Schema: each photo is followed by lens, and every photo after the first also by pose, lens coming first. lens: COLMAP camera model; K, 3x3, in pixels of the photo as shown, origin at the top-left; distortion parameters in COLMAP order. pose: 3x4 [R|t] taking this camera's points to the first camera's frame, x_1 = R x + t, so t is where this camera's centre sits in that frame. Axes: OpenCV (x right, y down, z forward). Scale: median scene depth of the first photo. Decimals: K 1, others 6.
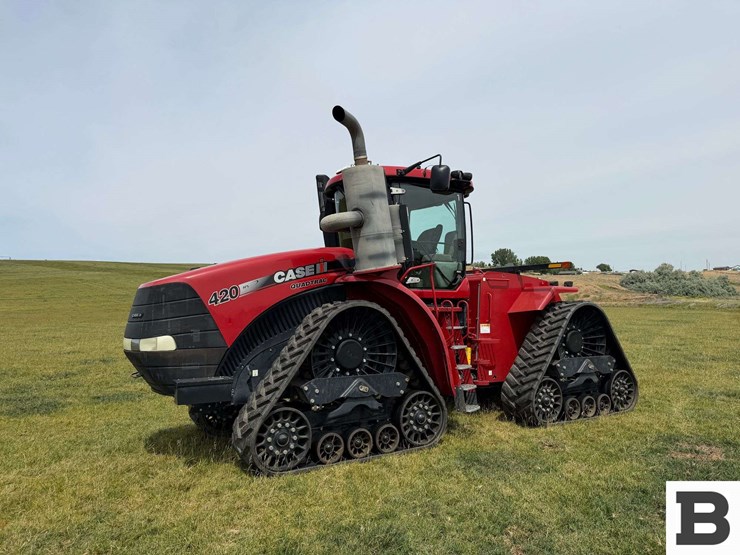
lens RADIAL K [[533.3, 0, 365.9], [0, 533.3, 275.3], [0, 0, 1]] dist [0.000796, -0.006521]
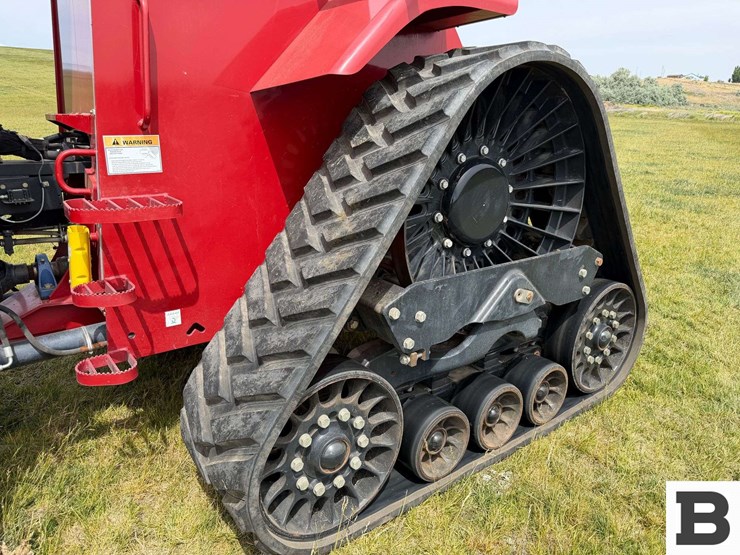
lens RADIAL K [[533.4, 0, 370.0], [0, 533.4, 277.5], [0, 0, 1]] dist [0.000579, -0.006928]
pose [[0.994585, -0.009139, 0.103521, 0.387708], [-0.028277, 0.934743, 0.354197, 0.079498], [-0.100003, -0.355206, 0.929424, 0.931598]]
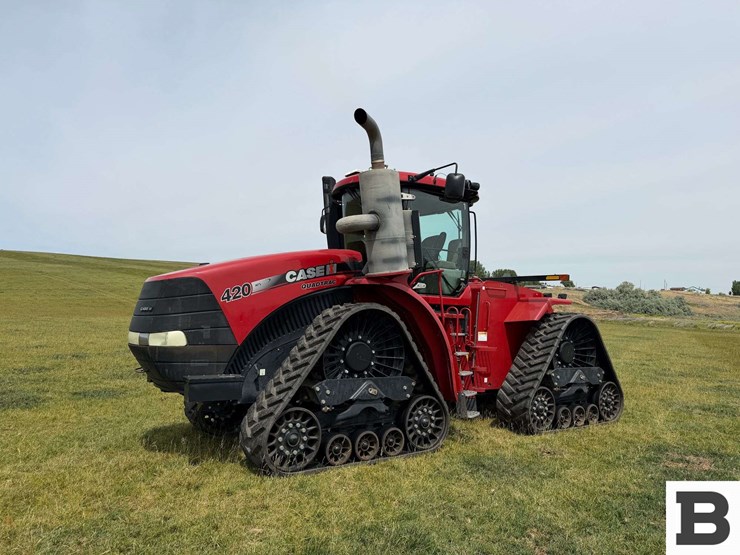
lens RADIAL K [[533.4, 0, 370.0], [0, 533.4, 277.5], [0, 0, 1]] dist [0.000579, -0.006928]
pose [[0.996850, 0.044377, 0.065733, -0.078732], [-0.043910, 0.998999, -0.008520, 0.007034], [-0.066045, 0.005607, 0.997801, -0.001939]]
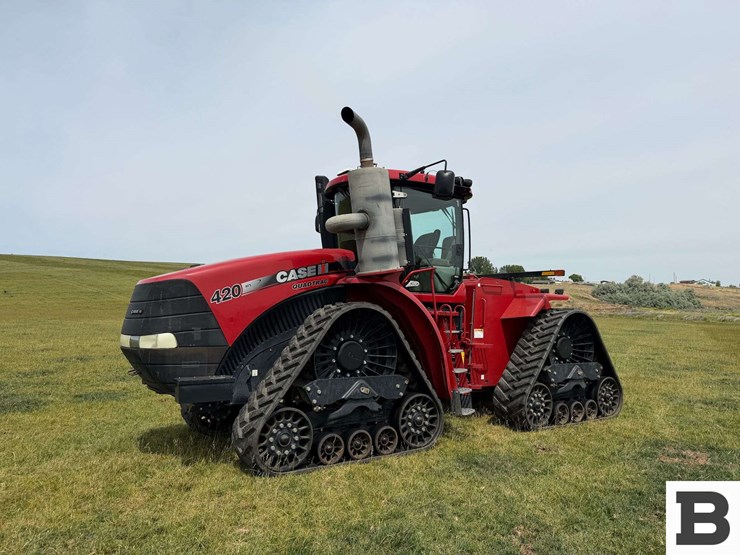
lens RADIAL K [[533.2, 0, 371.2], [0, 533.2, 280.1], [0, 0, 1]] dist [0.001455, -0.005804]
pose [[0.998192, 0.027039, 0.053688, -0.047715], [-0.027093, 0.999633, 0.000277, 0.004495], [-0.053661, -0.001731, 0.998558, -0.001891]]
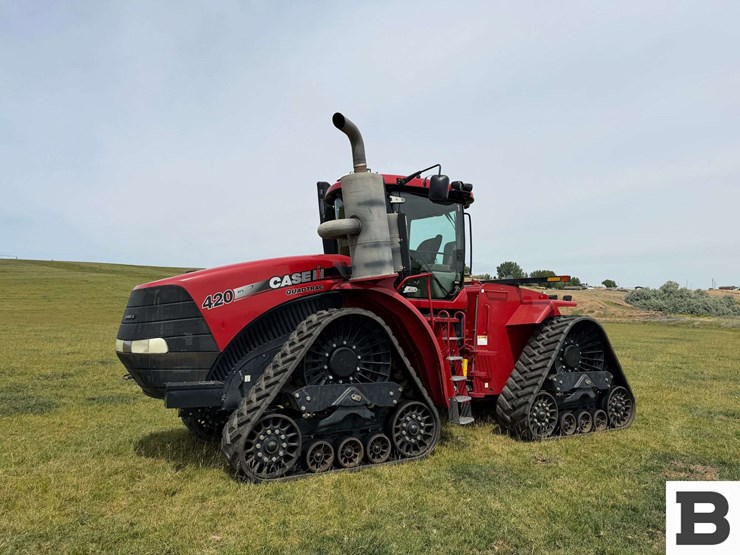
lens RADIAL K [[533.4, 0, 370.0], [0, 533.4, 277.5], [0, 0, 1]] dist [0.000579, -0.006928]
pose [[0.999597, 0.028278, -0.002484, 0.016741], [-0.028309, 0.999510, -0.013381, 0.002184], [0.002104, 0.013446, 0.999907, 0.004501]]
